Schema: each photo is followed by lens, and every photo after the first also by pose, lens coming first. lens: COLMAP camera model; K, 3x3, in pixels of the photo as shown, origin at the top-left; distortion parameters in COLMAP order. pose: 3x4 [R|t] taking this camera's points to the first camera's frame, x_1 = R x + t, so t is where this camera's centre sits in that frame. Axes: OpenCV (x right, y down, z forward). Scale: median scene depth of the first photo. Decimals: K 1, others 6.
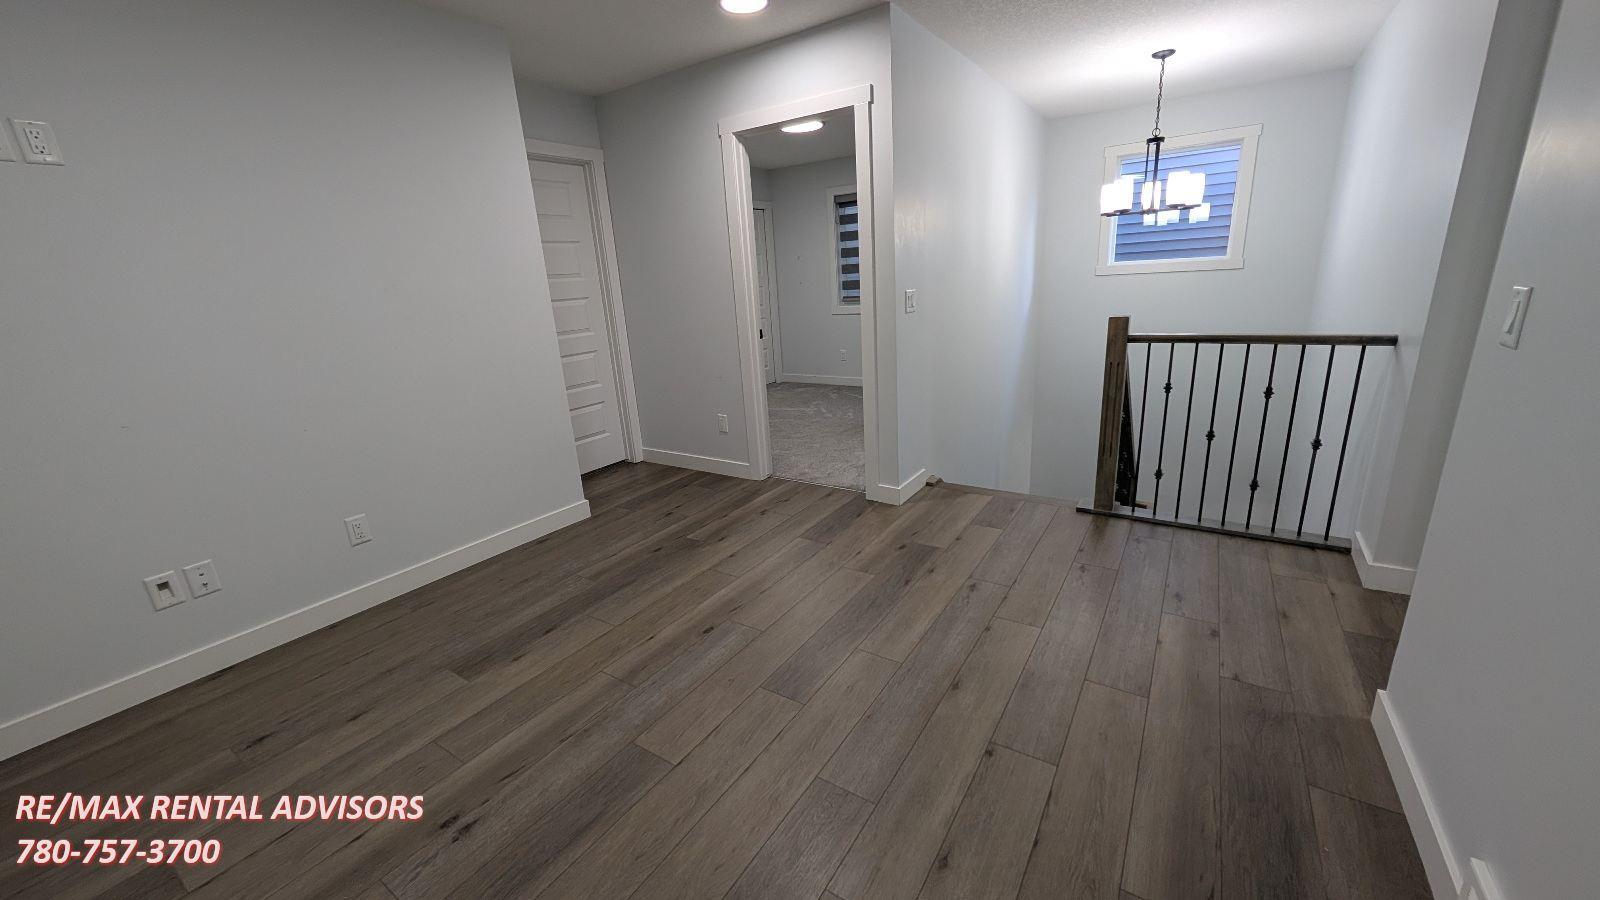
lens RADIAL K [[602.8, 0, 802.4], [0, 602.8, 451.1], [0, 0, 1]] dist [0.000344, 0.000157]
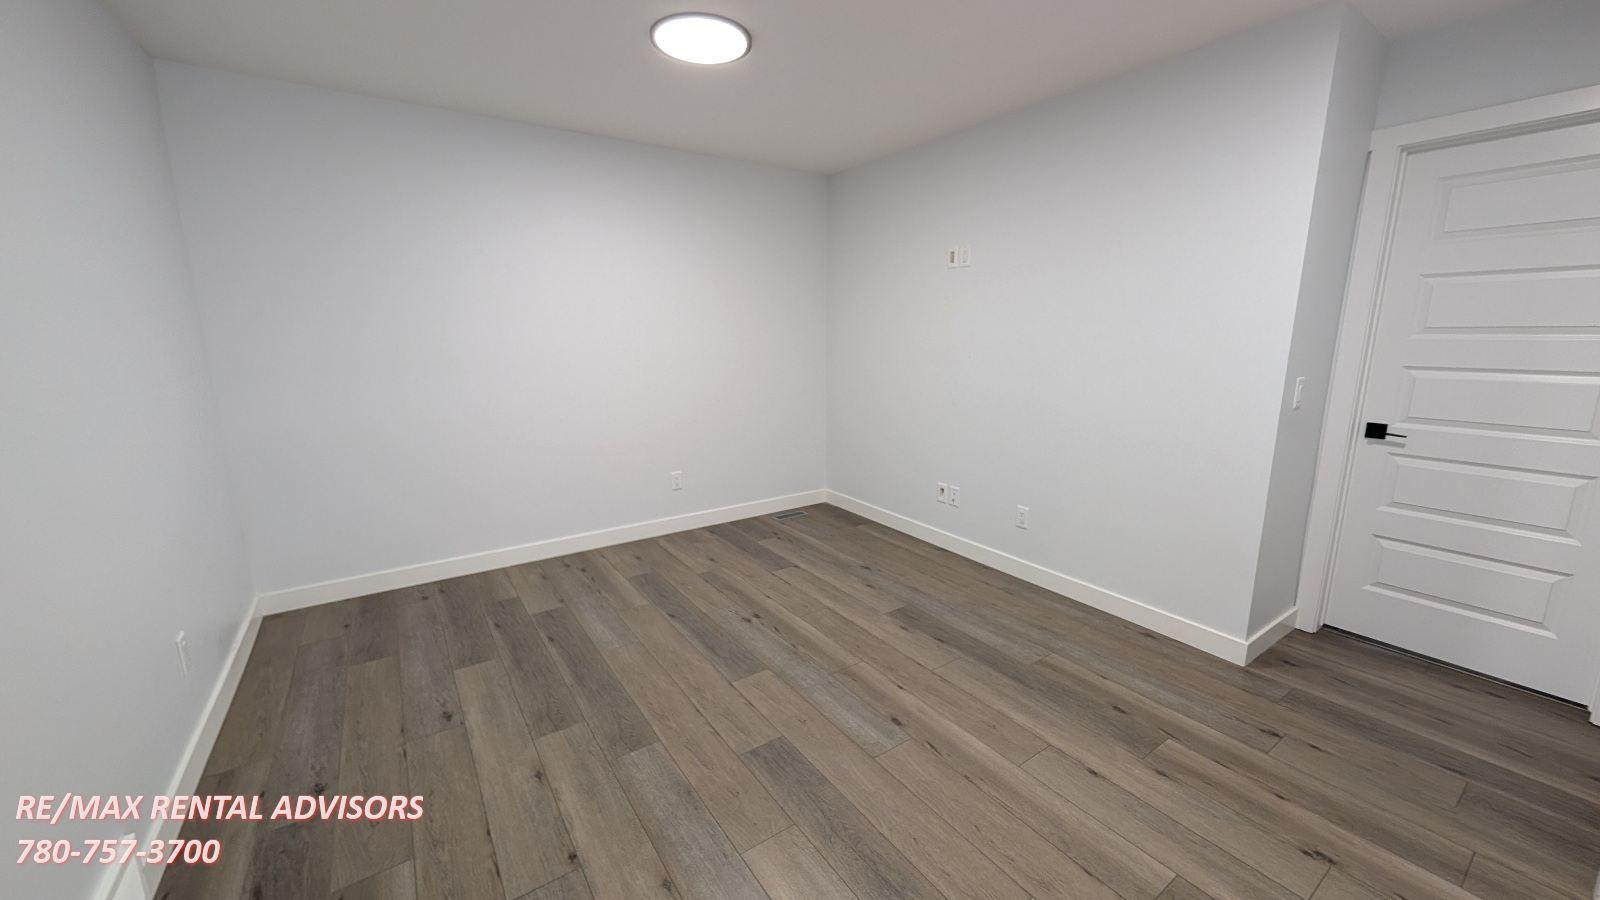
lens RADIAL K [[602.8, 0, 802.4], [0, 602.8, 451.1], [0, 0, 1]] dist [0.000344, 0.000157]
pose [[-0.373195, 0.240797, -0.895959, 0.695876], [-0.238024, 0.908555, 0.343326, -0.405030], [0.896700, 0.341387, -0.281753, 1.087320]]
